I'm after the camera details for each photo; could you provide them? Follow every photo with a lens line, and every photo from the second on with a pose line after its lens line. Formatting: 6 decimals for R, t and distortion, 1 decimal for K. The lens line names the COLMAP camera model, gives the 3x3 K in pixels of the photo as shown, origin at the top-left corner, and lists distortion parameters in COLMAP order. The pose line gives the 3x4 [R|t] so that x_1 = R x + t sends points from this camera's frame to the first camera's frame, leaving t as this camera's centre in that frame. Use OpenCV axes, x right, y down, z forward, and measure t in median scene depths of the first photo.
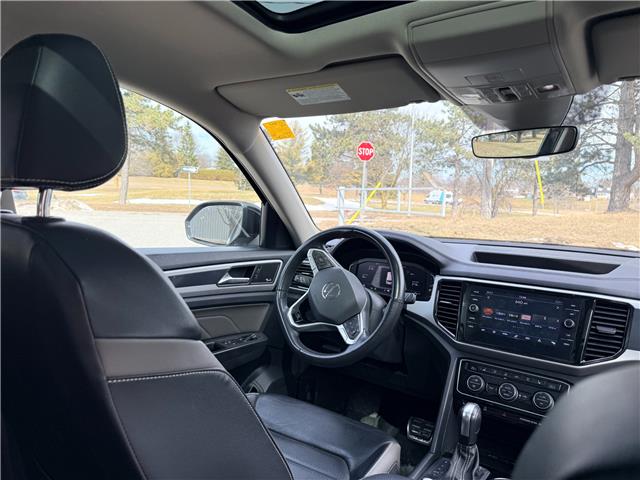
lens RADIAL K [[454.2, 0, 318.1], [0, 454.2, 250.1], [0, 0, 1]] dist [0.031562, -0.044271]
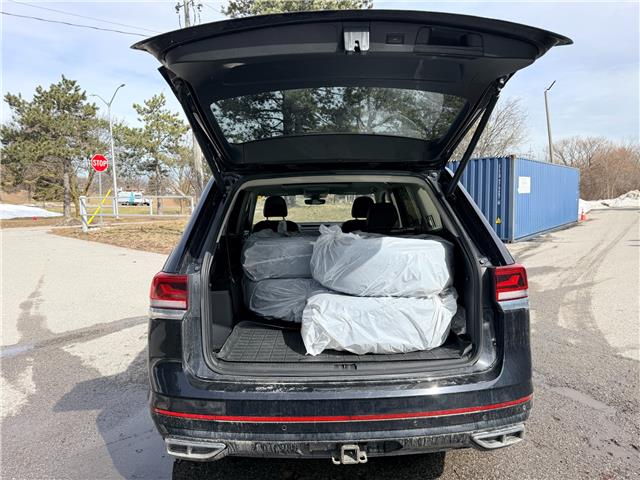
lens RADIAL K [[456.8, 0, 314.4], [0, 456.8, 240.7], [0, 0, 1]] dist [0.037135, -0.054361]
pose [[0.788692, -0.090955, 0.608023, -0.088464], [0.102188, 0.994633, 0.016235, 0.004331], [-0.606236, 0.049329, 0.793754, -0.100960]]
